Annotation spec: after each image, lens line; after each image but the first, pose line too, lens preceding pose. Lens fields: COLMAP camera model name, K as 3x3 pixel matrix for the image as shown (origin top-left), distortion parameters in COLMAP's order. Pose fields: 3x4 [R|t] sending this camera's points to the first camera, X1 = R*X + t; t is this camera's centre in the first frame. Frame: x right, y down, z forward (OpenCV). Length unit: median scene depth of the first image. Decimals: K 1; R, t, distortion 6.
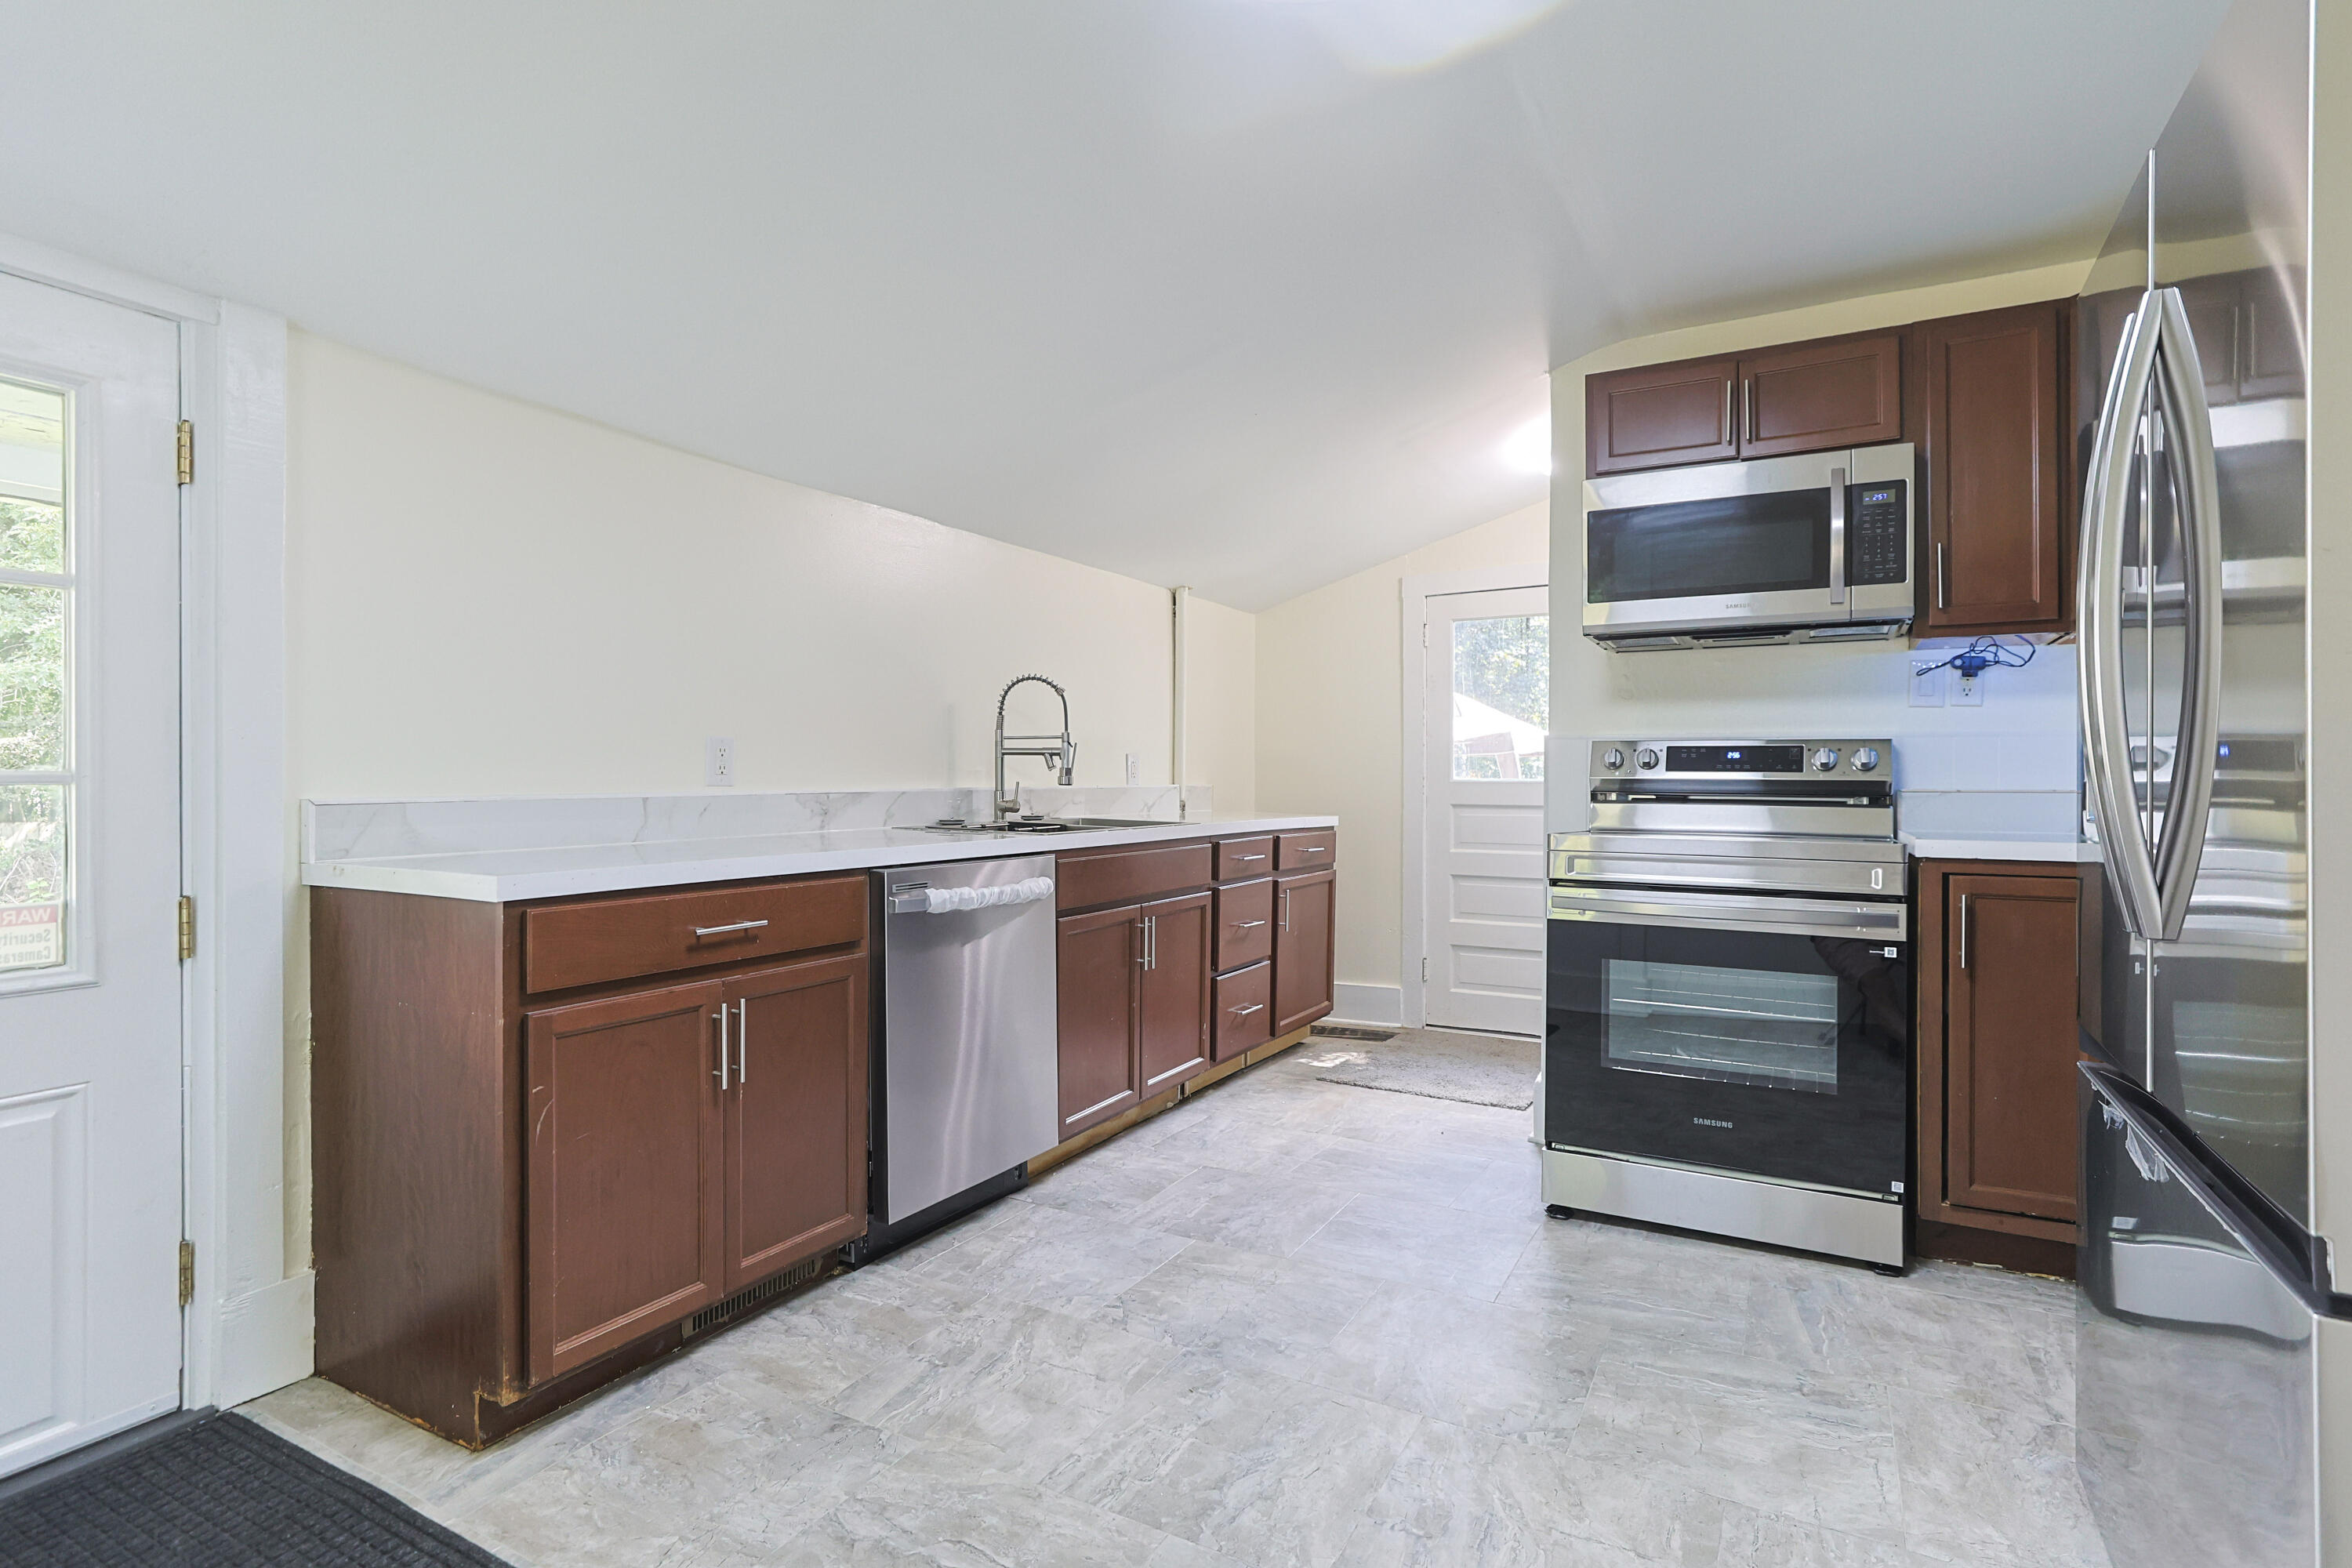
lens RADIAL K [[1112.7, 0, 1223.2], [0, 1112.7, 772.1], [0, 0, 1]] dist [-0.020081, 0.008680]
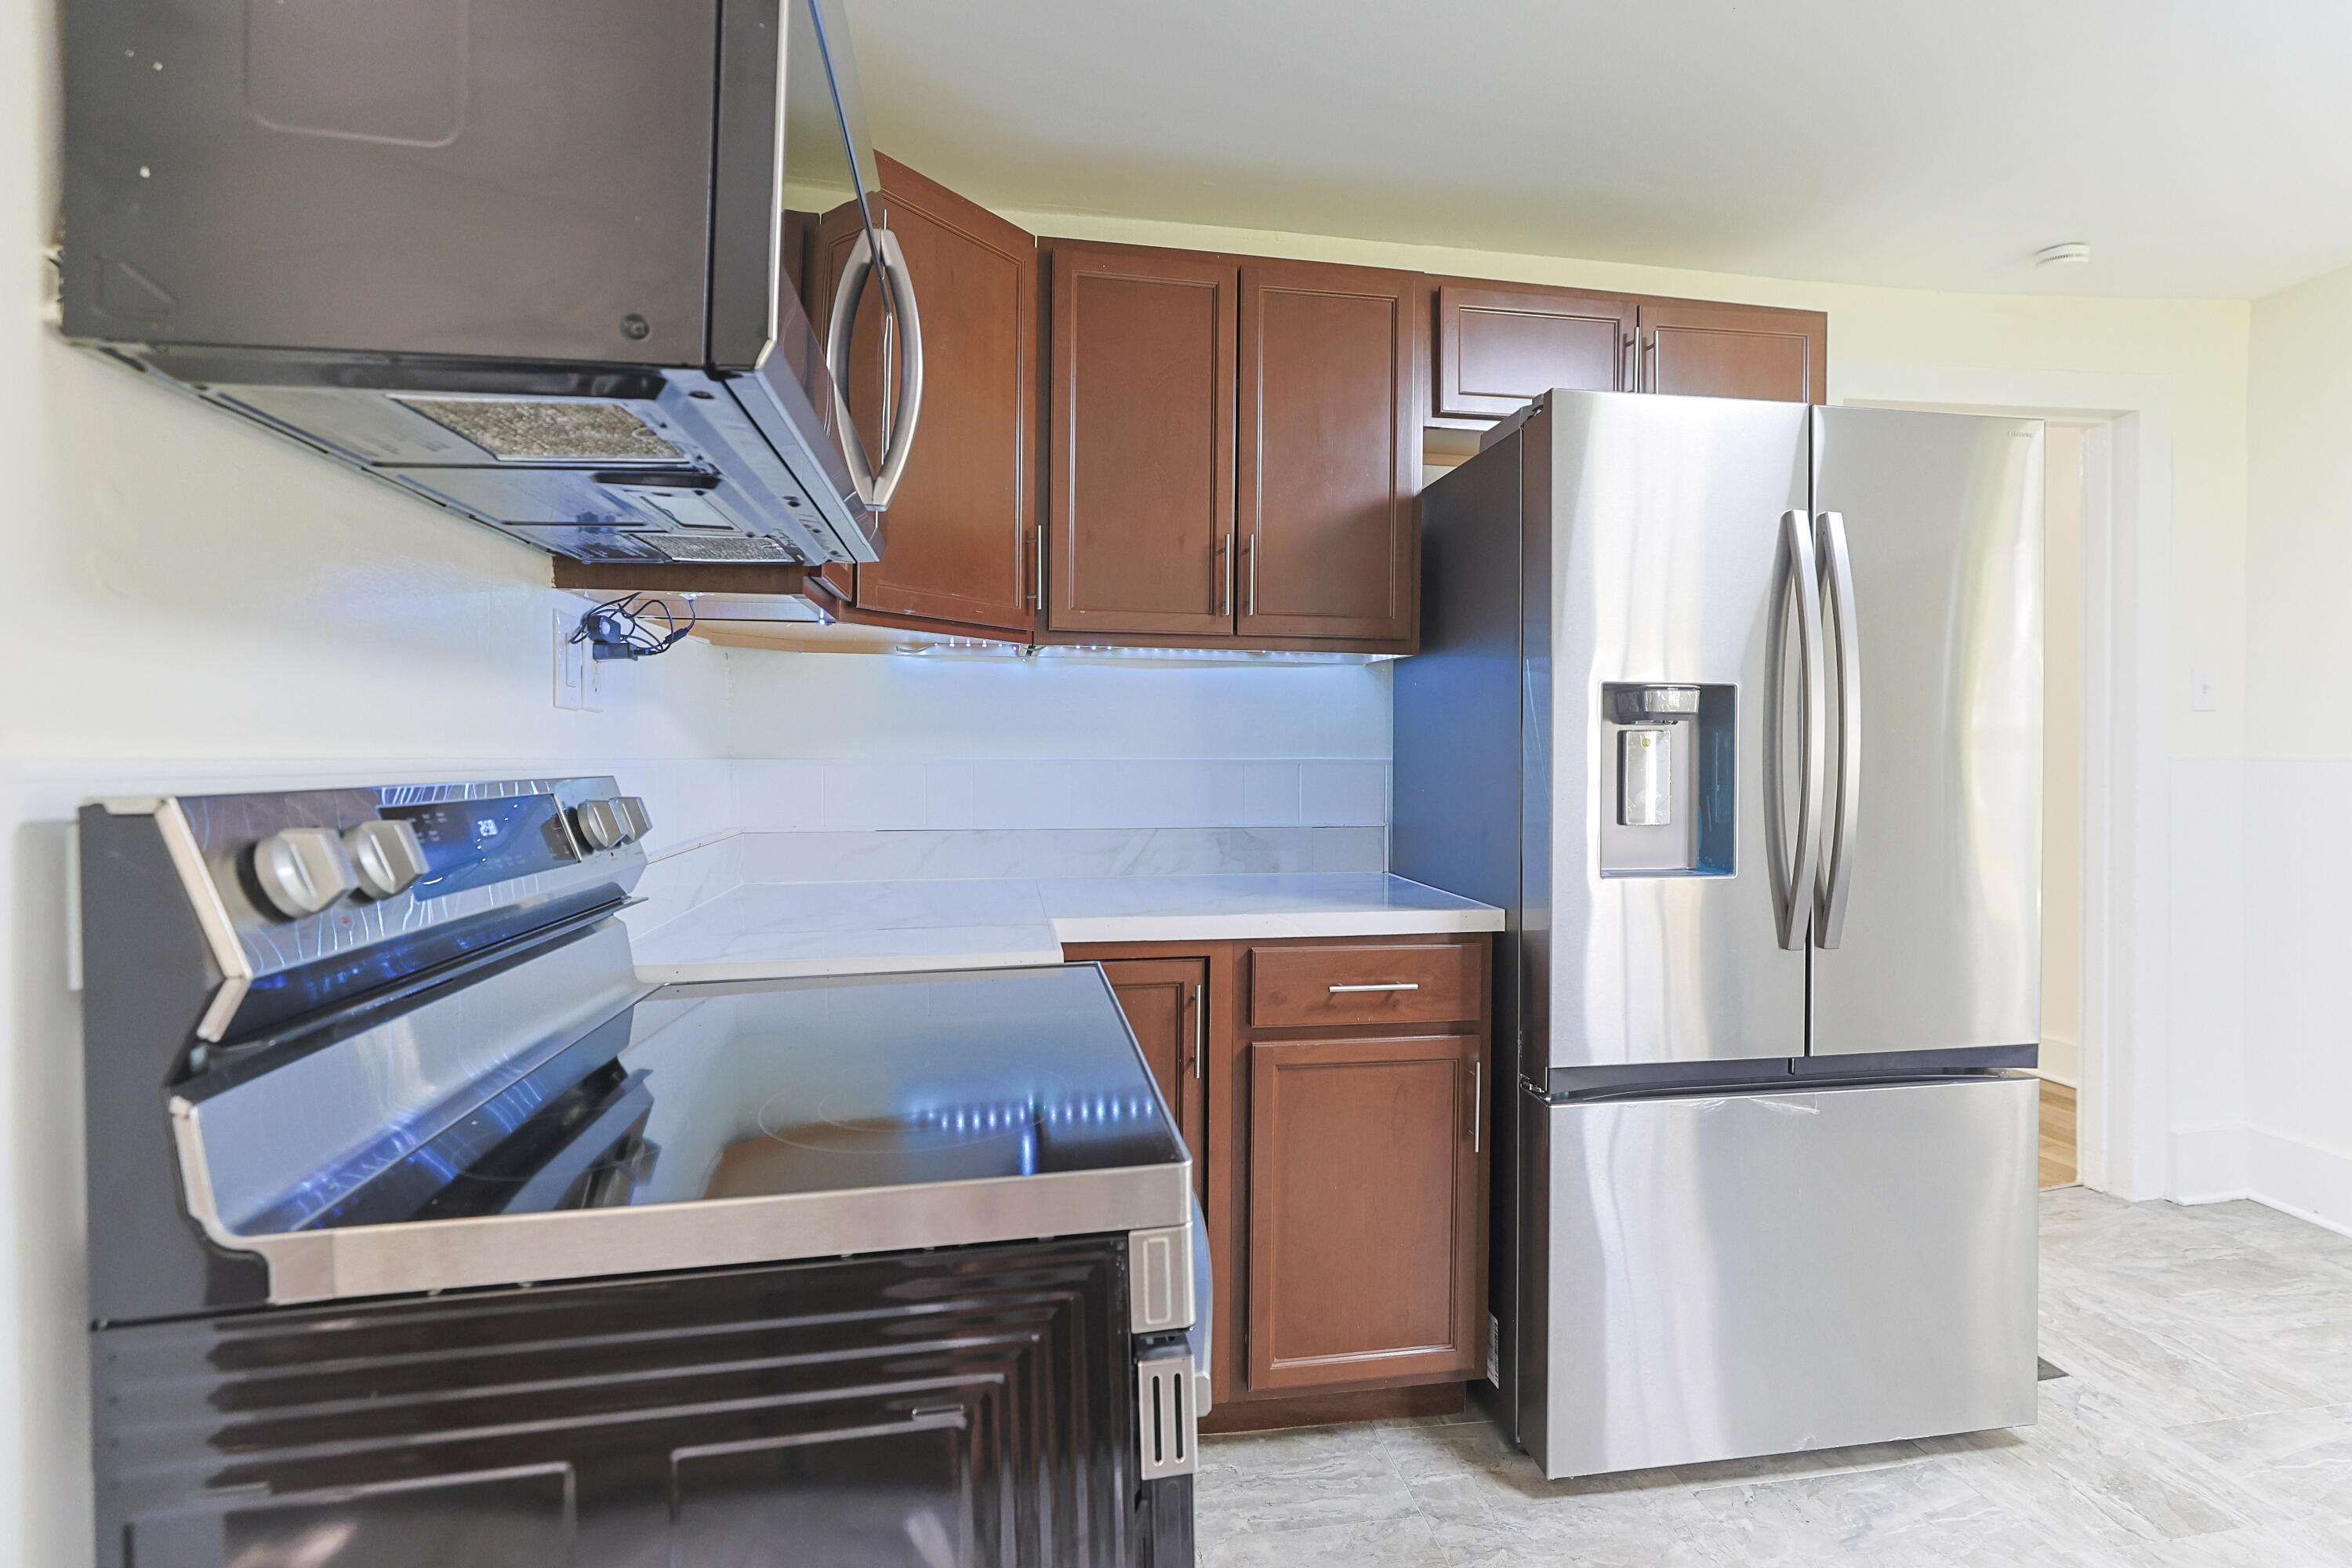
lens RADIAL K [[1112.7, 0, 1180.8], [0, 1112.7, 760.2], [0, 0, 1]] dist [-0.020081, 0.008680]
pose [[-0.603457, -0.006809, 0.797367, 0.086215], [-0.008779, 0.999960, 0.001895, -0.045679], [-0.797347, -0.005857, -0.603492, 1.239413]]
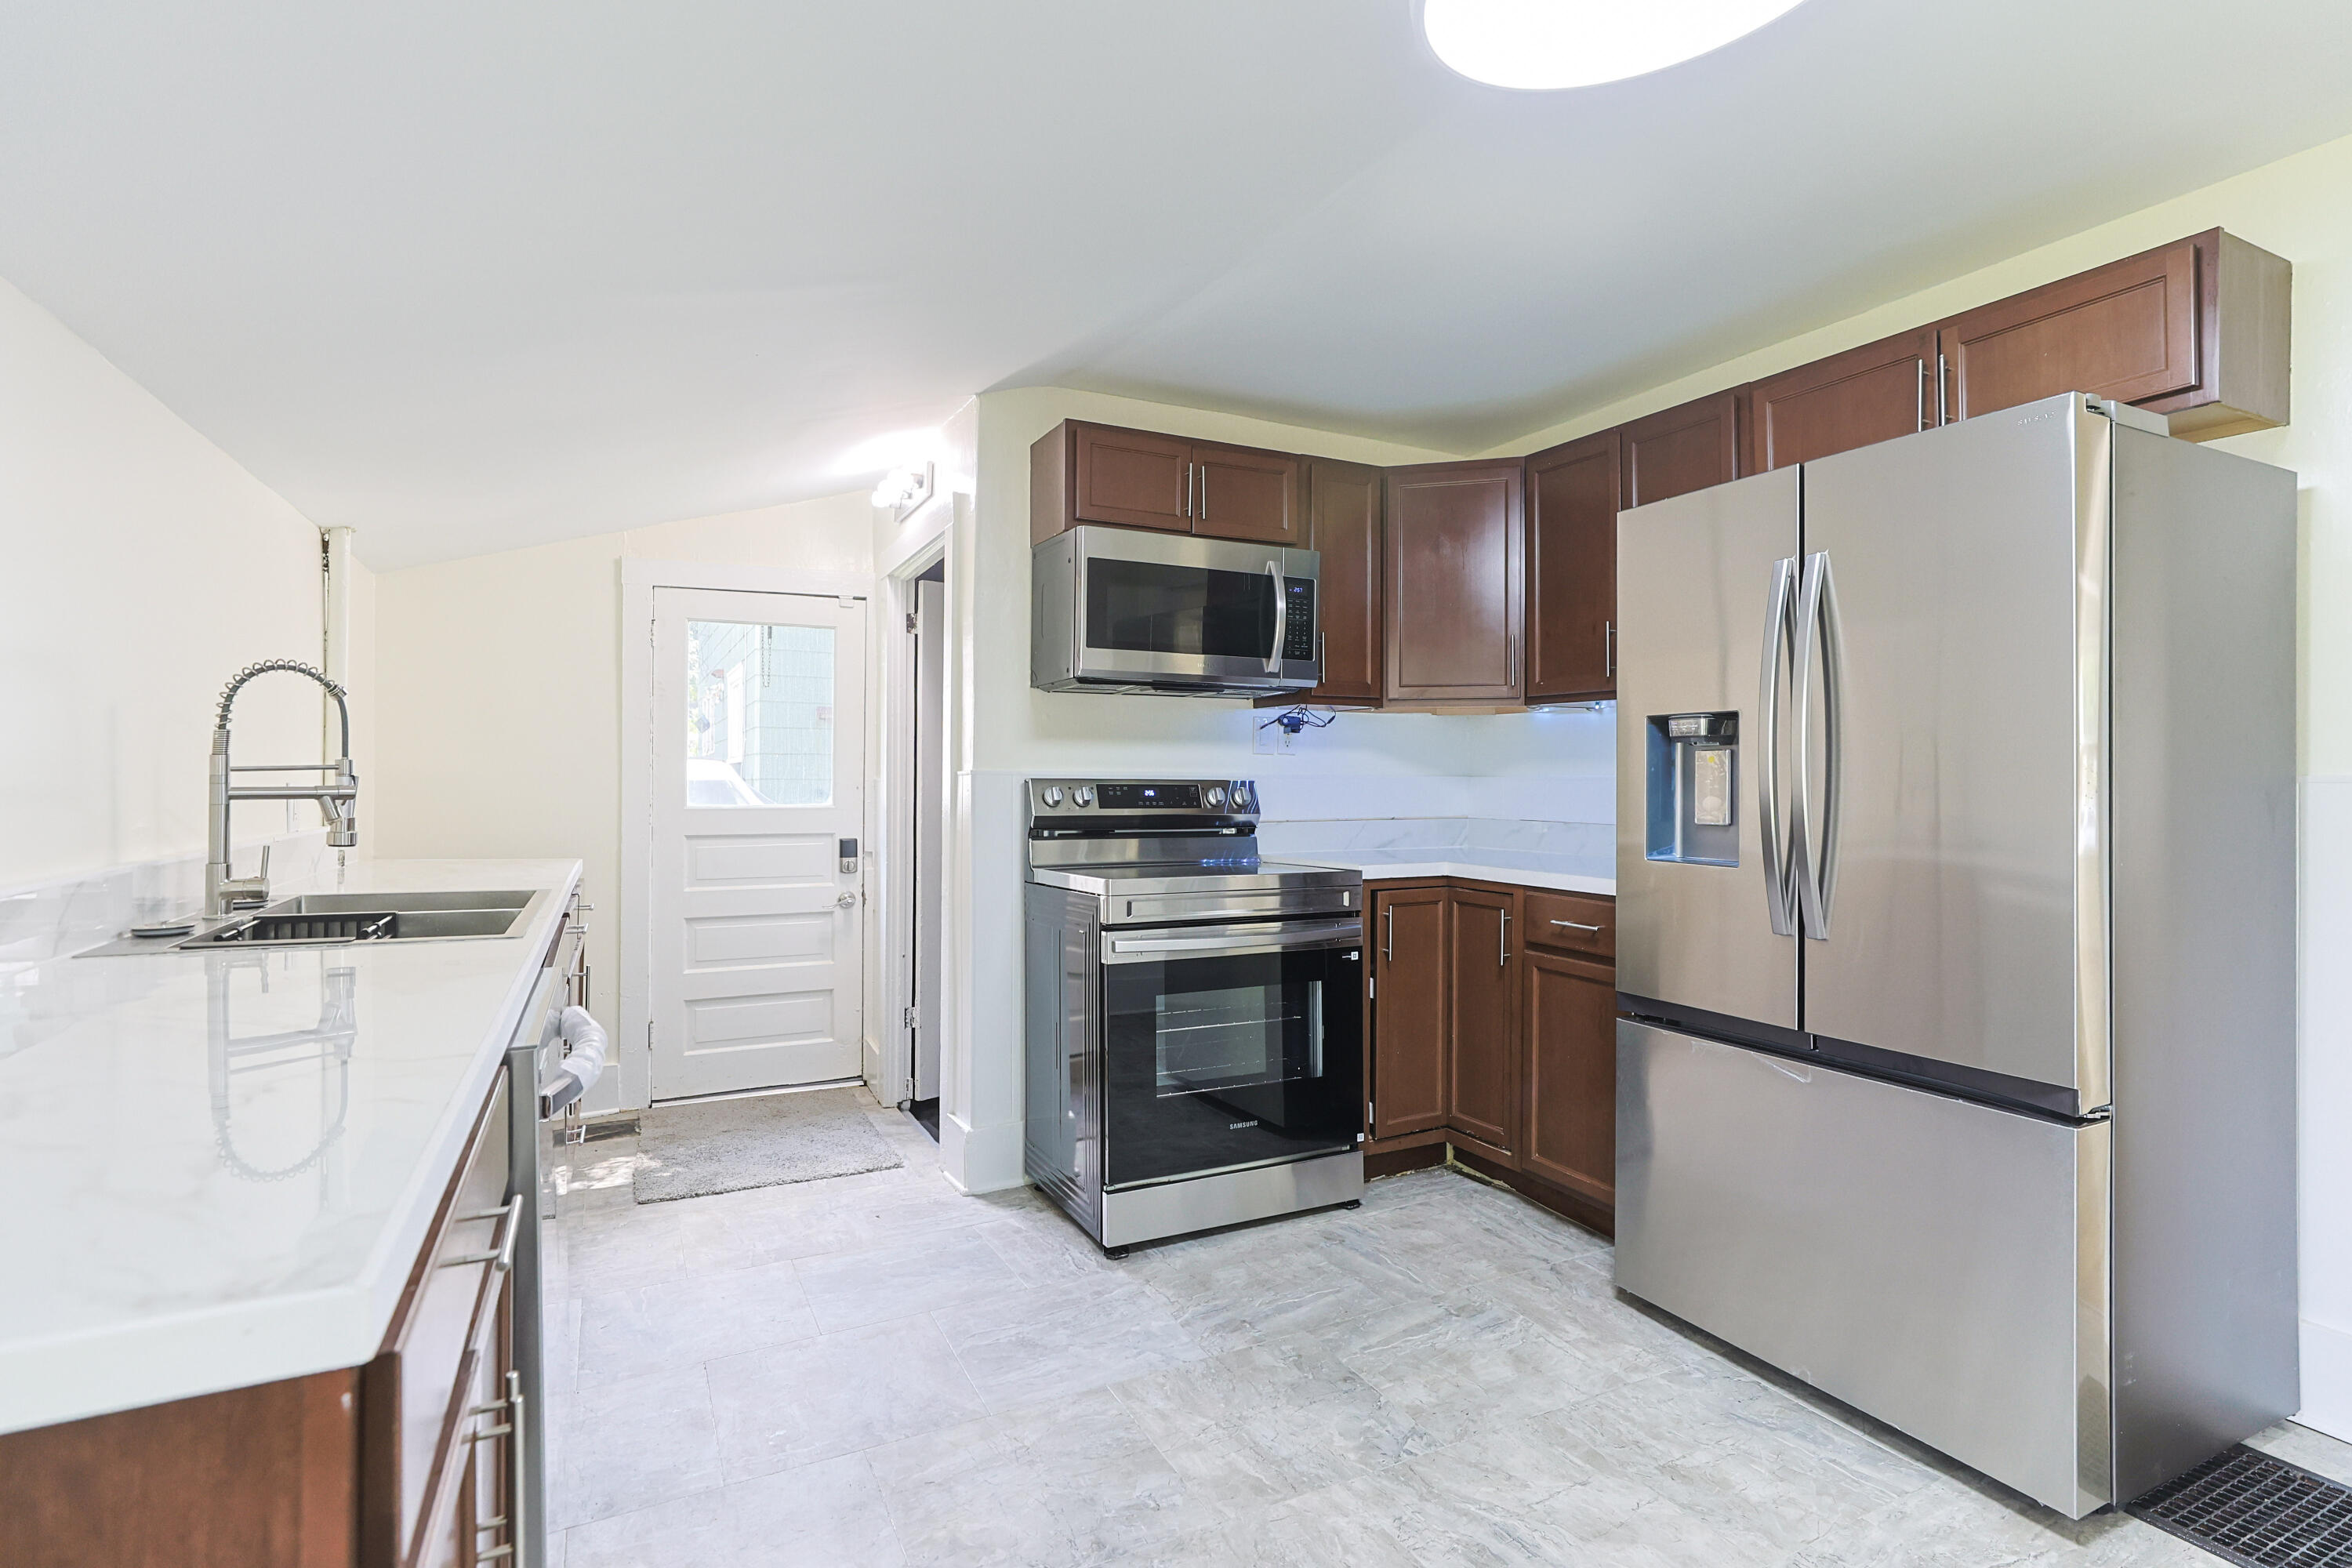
lens RADIAL K [[1112.7, 0, 1183.4], [0, 1112.7, 779.5], [0, 0, 1]] dist [-0.020081, 0.008680]
pose [[0.579879, -0.003280, 0.814696, -0.515709], [-0.006543, 0.999941, 0.008683, -0.046705], [-0.814677, -0.010365, 0.579823, 0.388475]]
